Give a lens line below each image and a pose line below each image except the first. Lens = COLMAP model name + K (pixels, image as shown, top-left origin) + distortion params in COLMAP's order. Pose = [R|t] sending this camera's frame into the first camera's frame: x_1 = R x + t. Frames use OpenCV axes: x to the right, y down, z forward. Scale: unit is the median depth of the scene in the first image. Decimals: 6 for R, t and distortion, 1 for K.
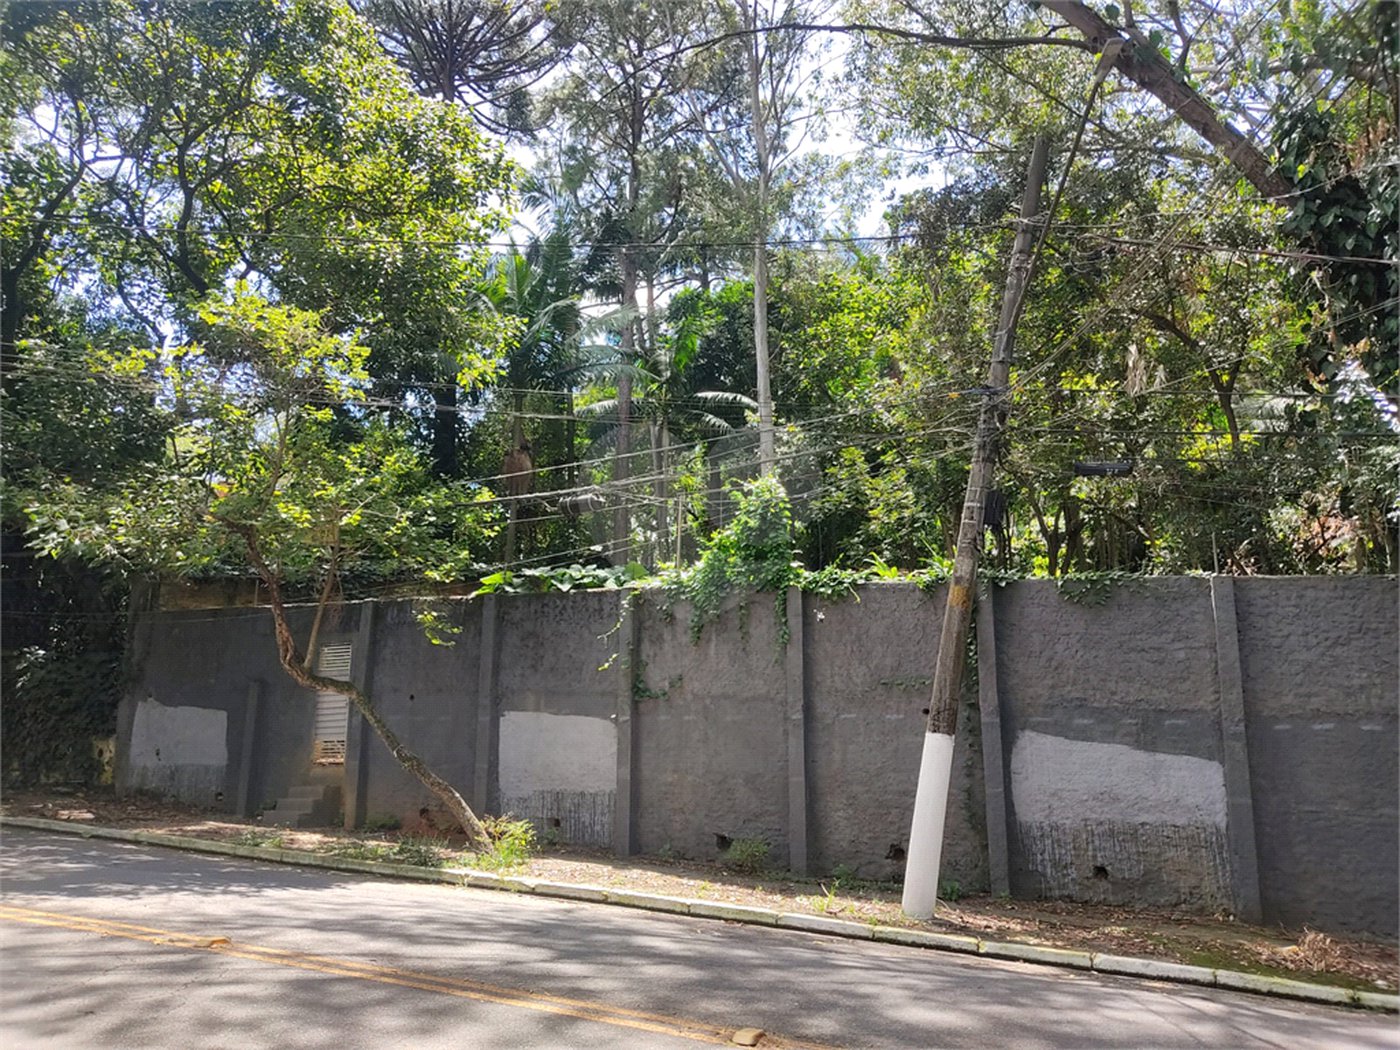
lens RADIAL K [[1029.5, 0, 693.5], [0, 1029.5, 523.7], [0, 0, 1]] dist [0.101621, -0.166343]
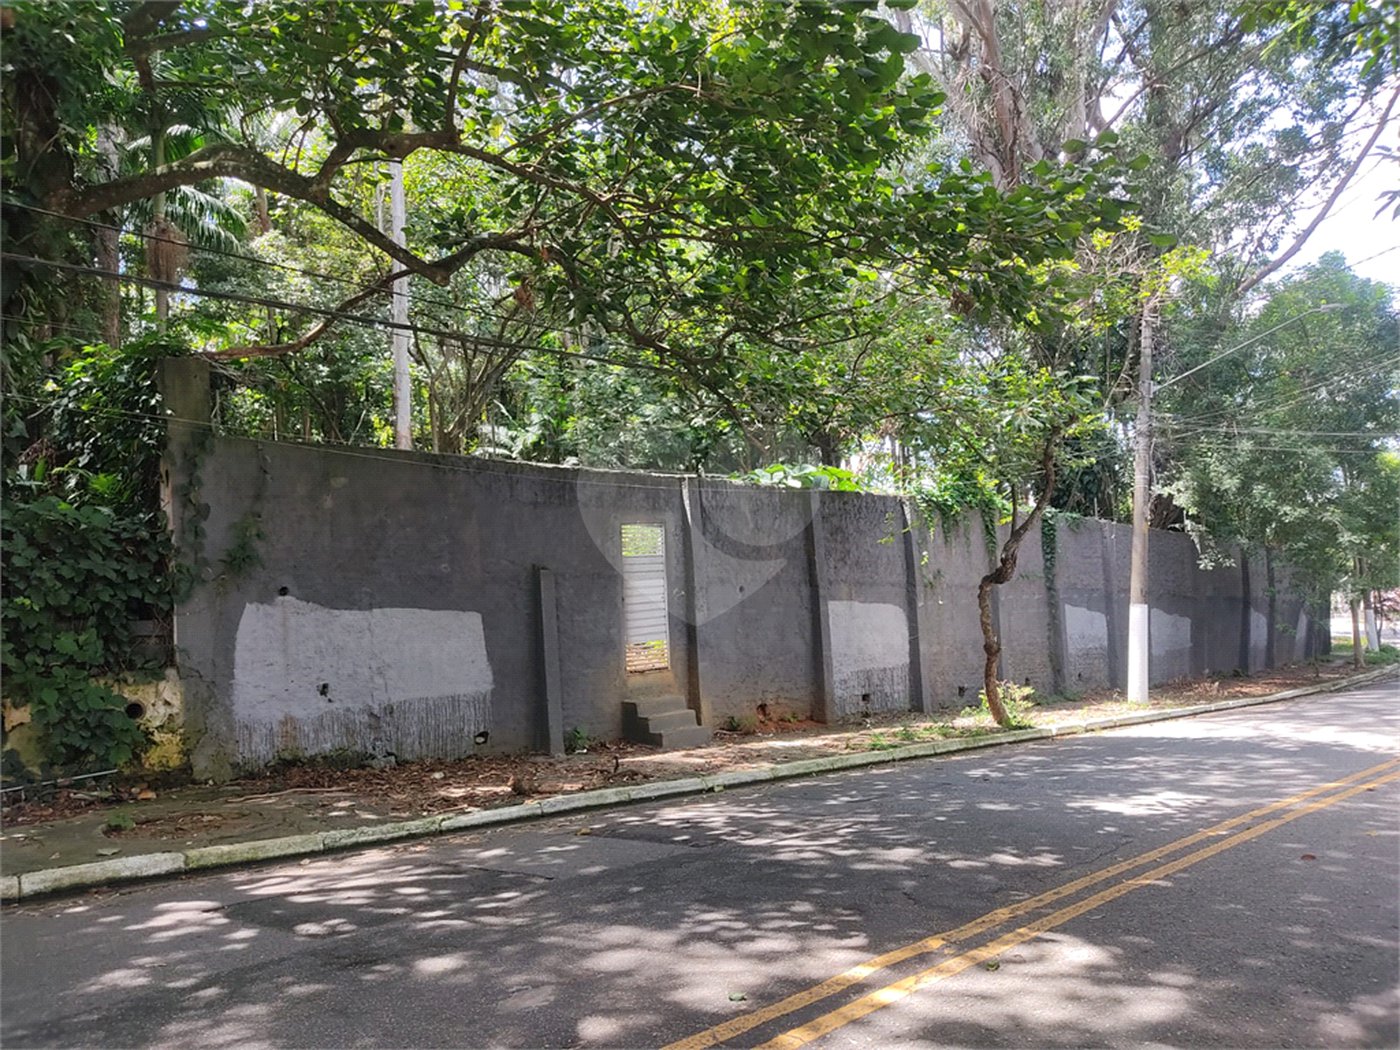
lens RADIAL K [[1029.5, 0, 693.5], [0, 1029.5, 523.7], [0, 0, 1]] dist [0.101621, -0.166343]
pose [[0.354880, 0.046111, 0.933774, -1.263256], [-0.148308, 0.988913, 0.007531, 0.120774], [-0.923074, -0.141158, 0.357784, 0.798077]]
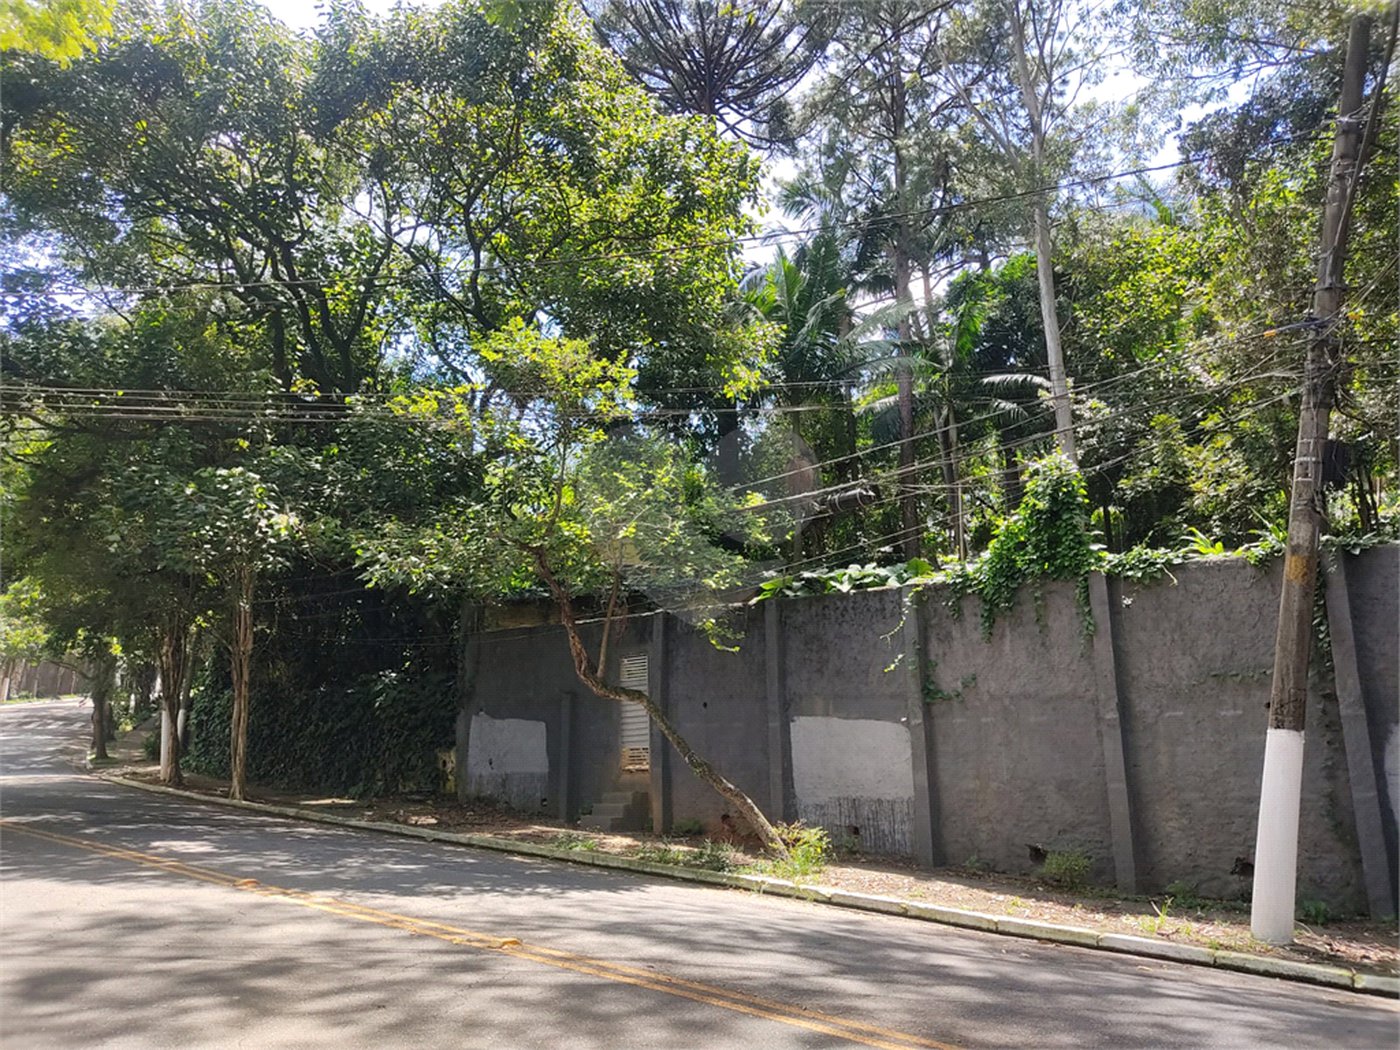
lens RADIAL K [[1029.5, 0, 693.5], [0, 1029.5, 523.7], [0, 0, 1]] dist [0.101621, -0.166343]
pose [[0.956252, -0.077512, -0.282088, 0.019464], [0.075418, 0.996984, -0.018292, 0.008616], [0.282656, -0.003783, 0.959214, 0.027564]]
